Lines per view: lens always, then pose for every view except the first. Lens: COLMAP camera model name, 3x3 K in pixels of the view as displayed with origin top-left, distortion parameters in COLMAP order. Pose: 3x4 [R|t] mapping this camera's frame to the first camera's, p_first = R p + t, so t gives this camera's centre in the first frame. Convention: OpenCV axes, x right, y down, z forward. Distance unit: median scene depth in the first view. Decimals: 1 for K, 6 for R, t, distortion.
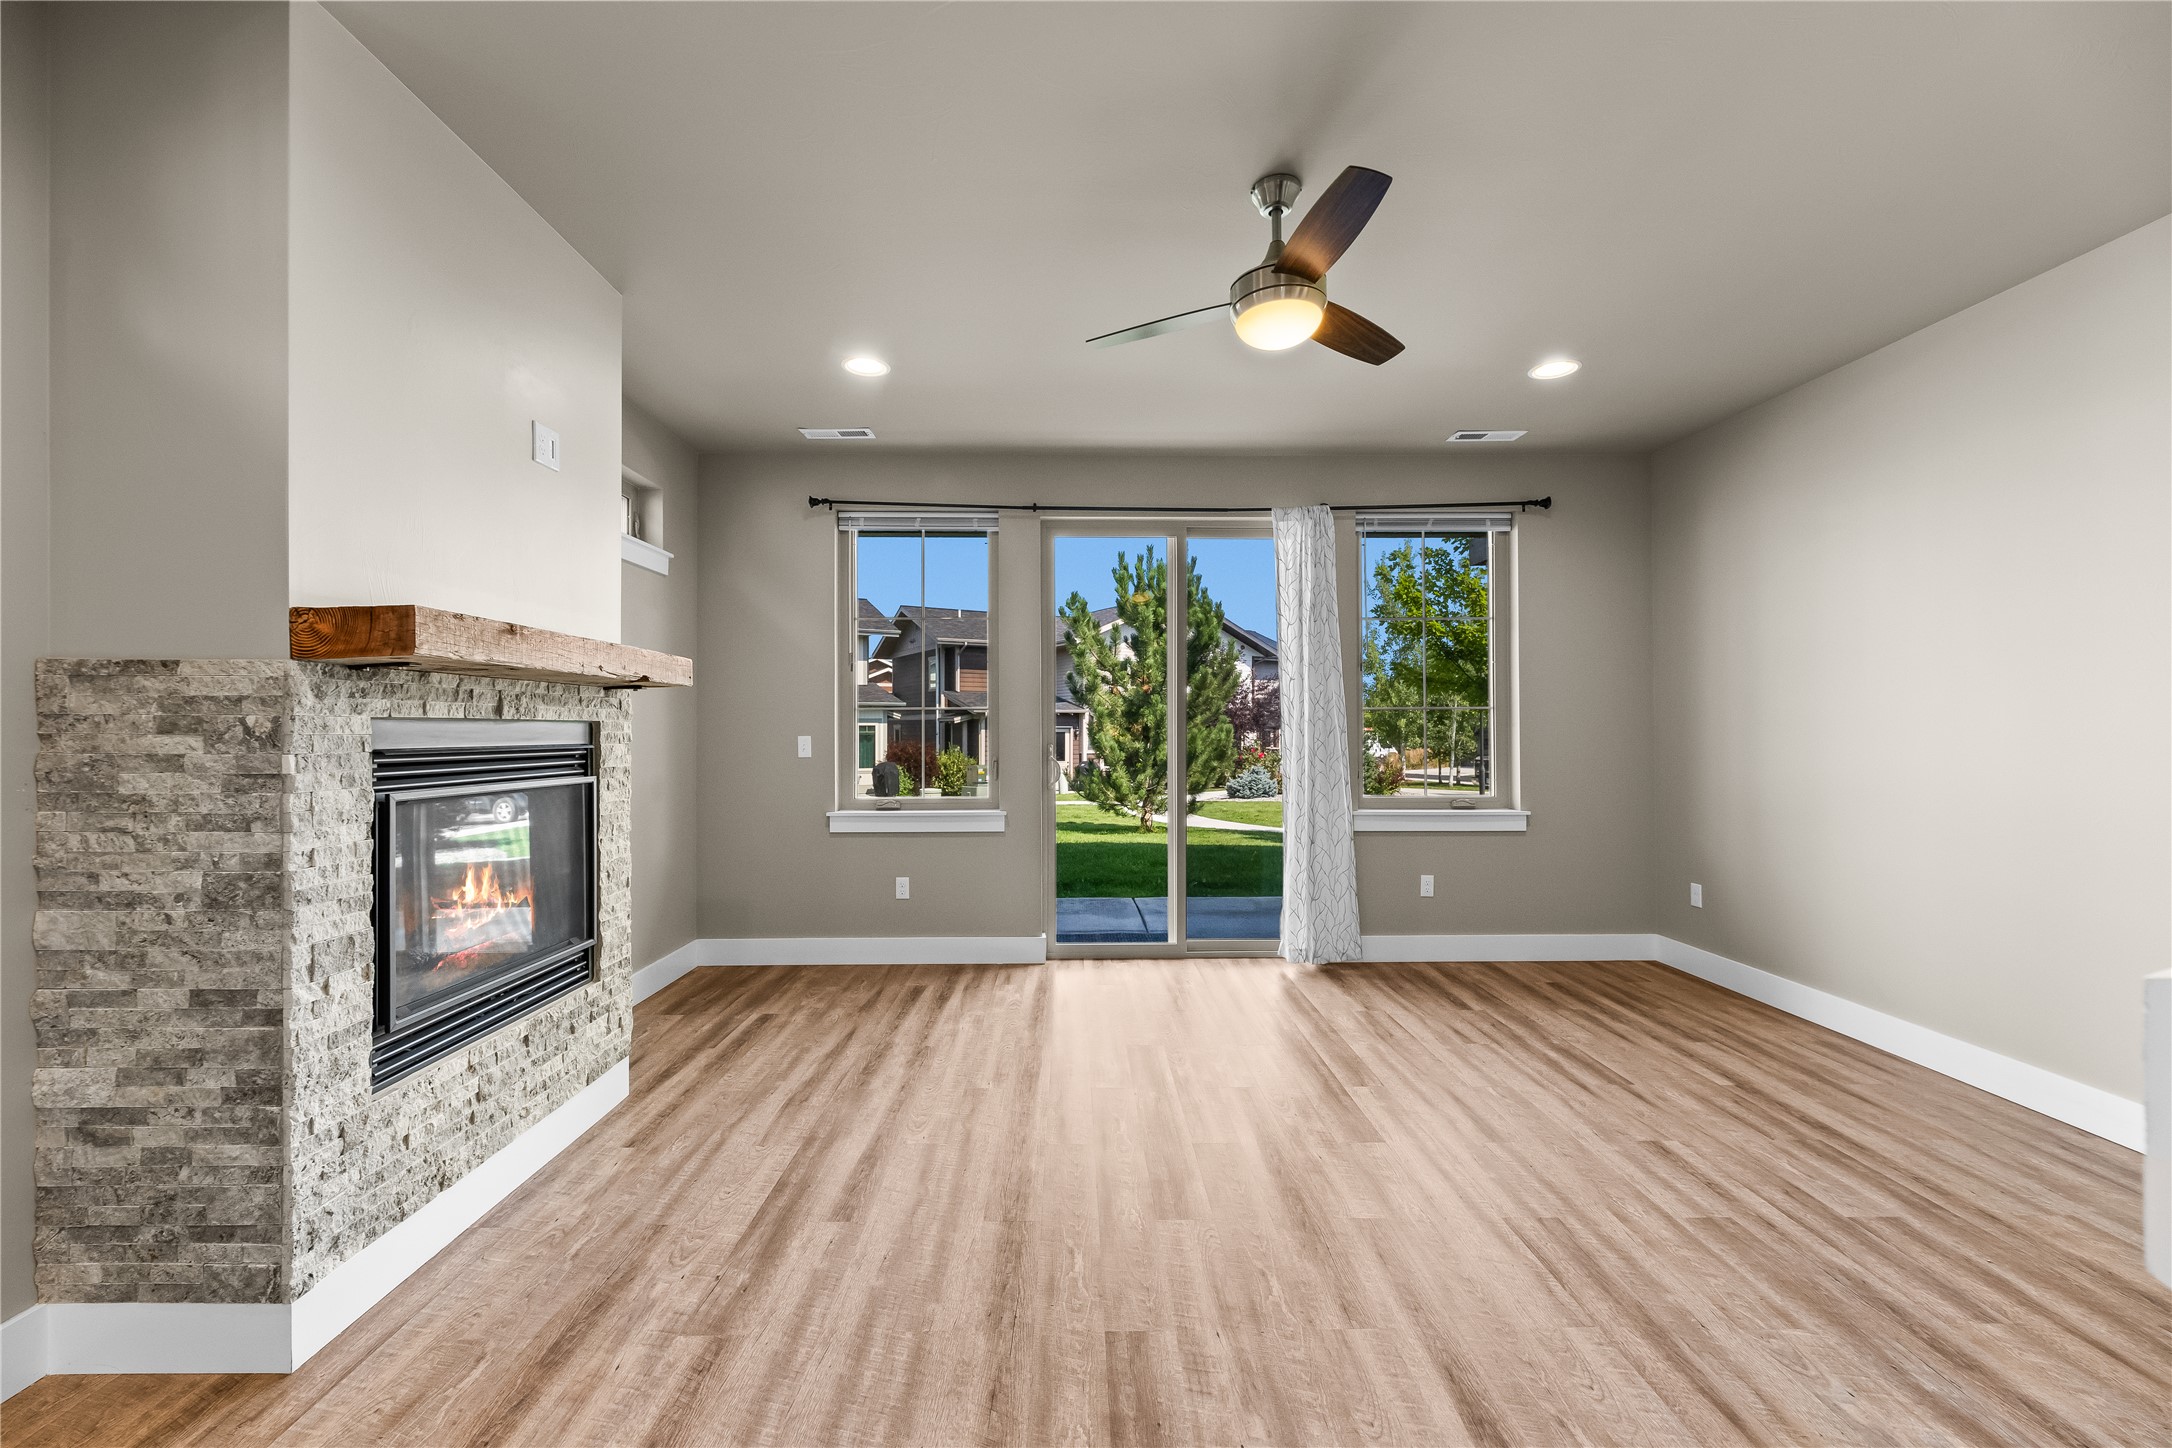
lens RADIAL K [[869.5, 0, 1085.8], [0, 869.5, 725.9], [0, 0, 1]] dist [-0.001261, -0.000185]
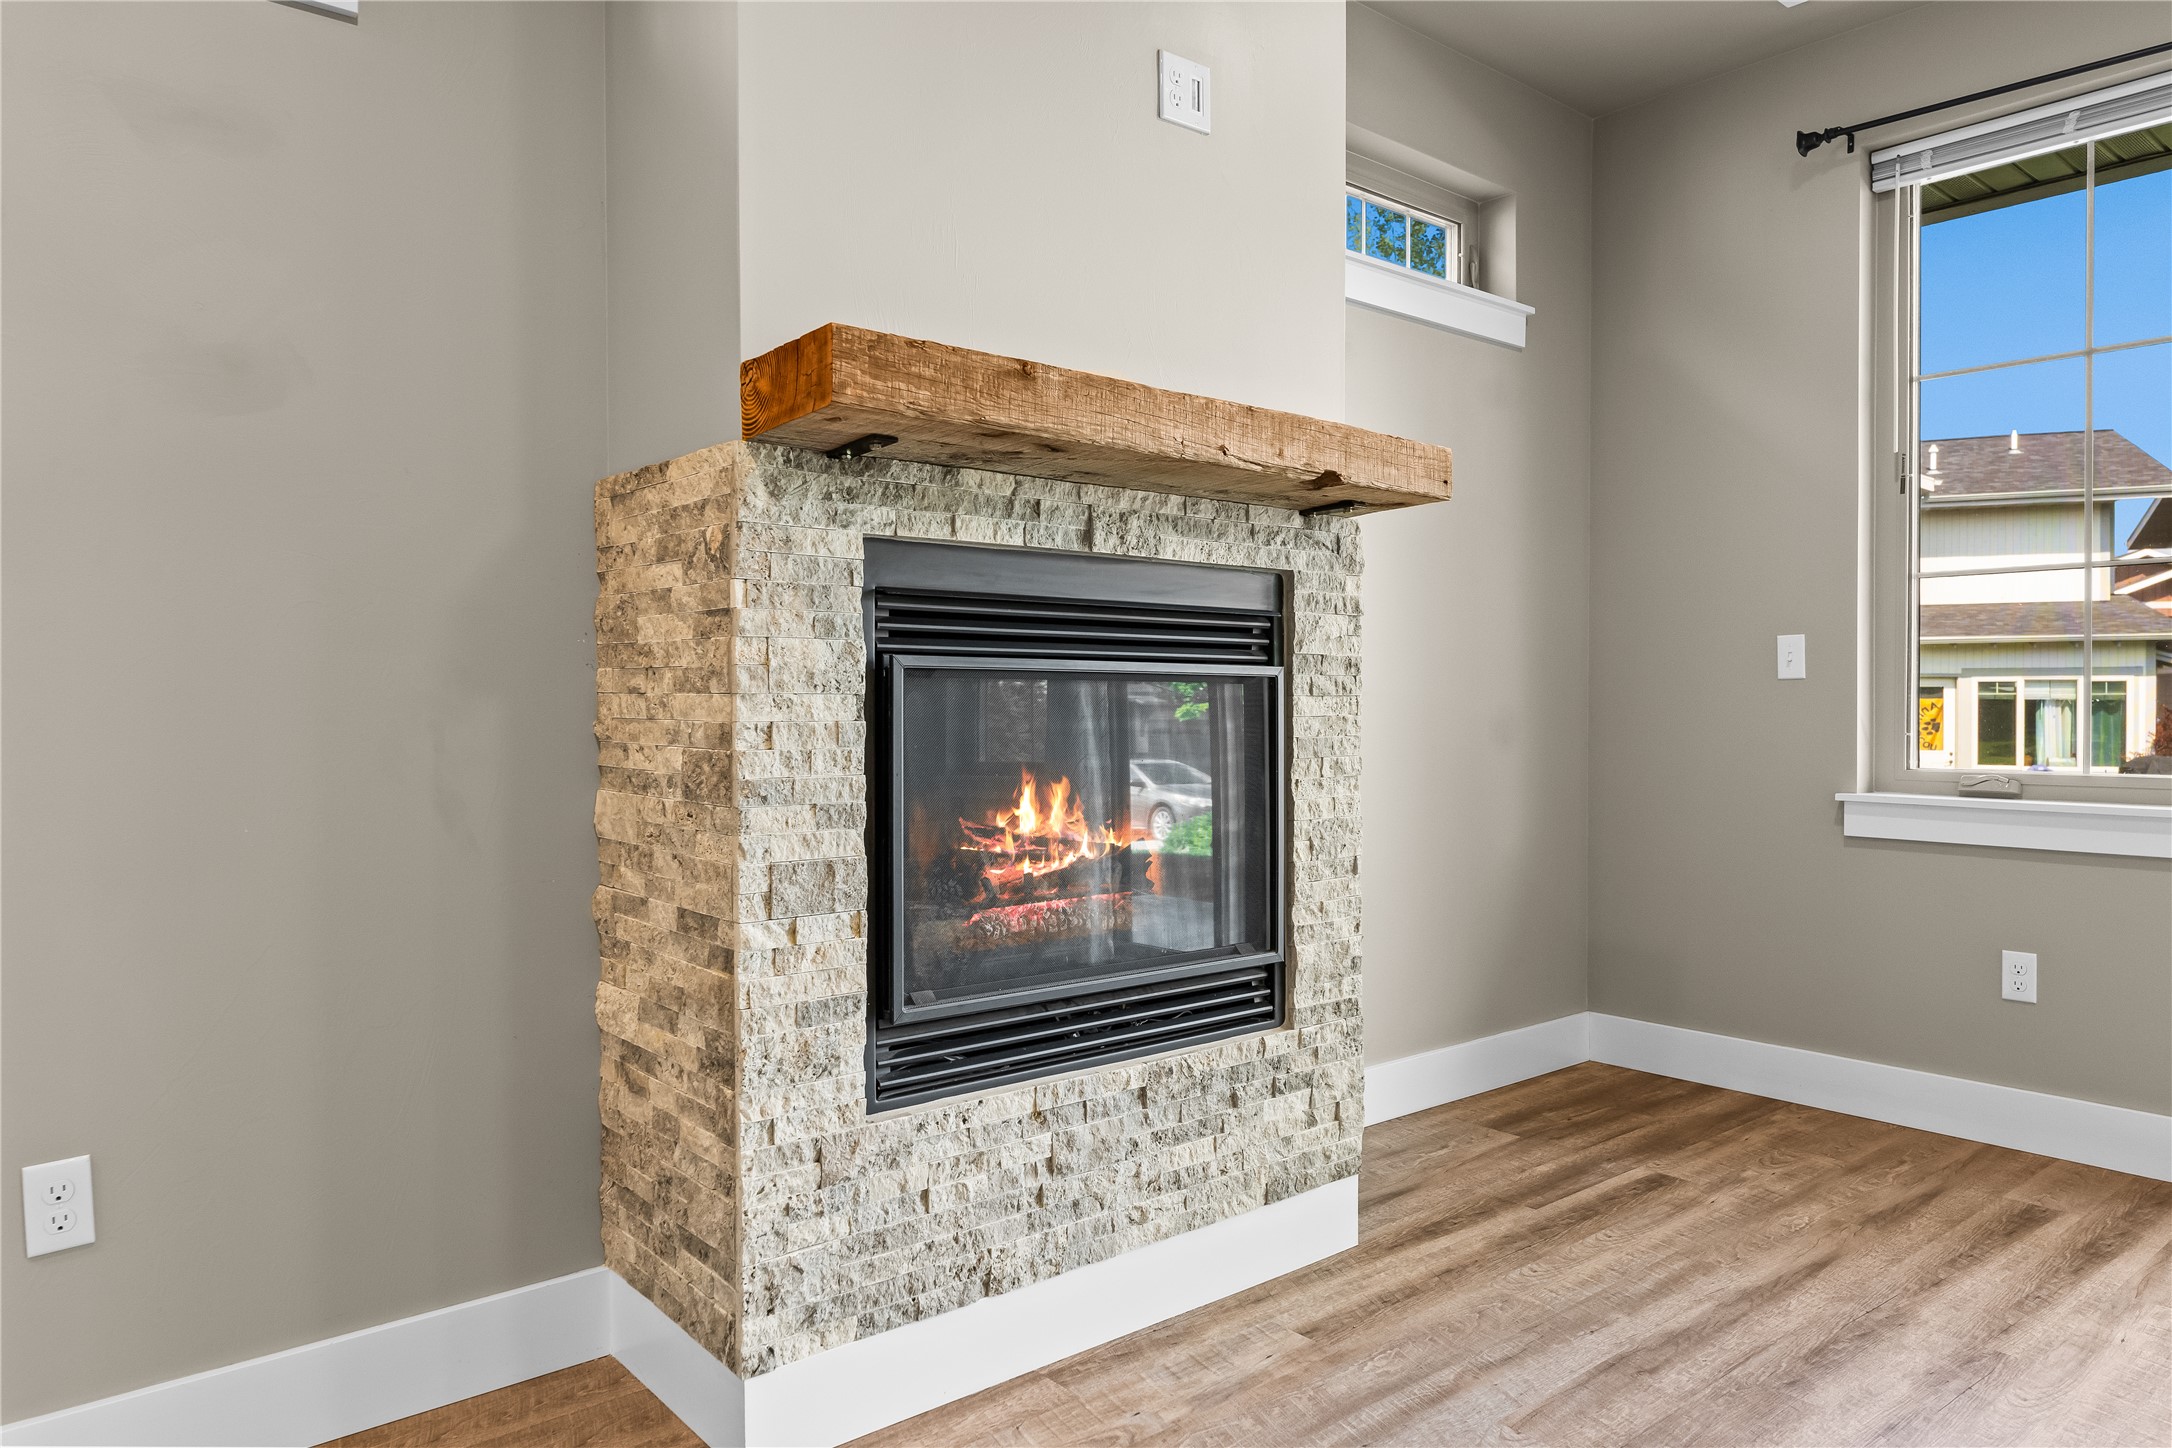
lens RADIAL K [[1411.1, 0, 1083.0], [0, 1411.1, 720.7], [0, 0, 1]] dist [-0.004722, 0.002473]
pose [[0.627691, 0.012957, -0.778355, 0.084415], [-0.000117, 0.999863, 0.016551, 0.091878], [0.778463, -0.010298, 0.627607, 0.378357]]
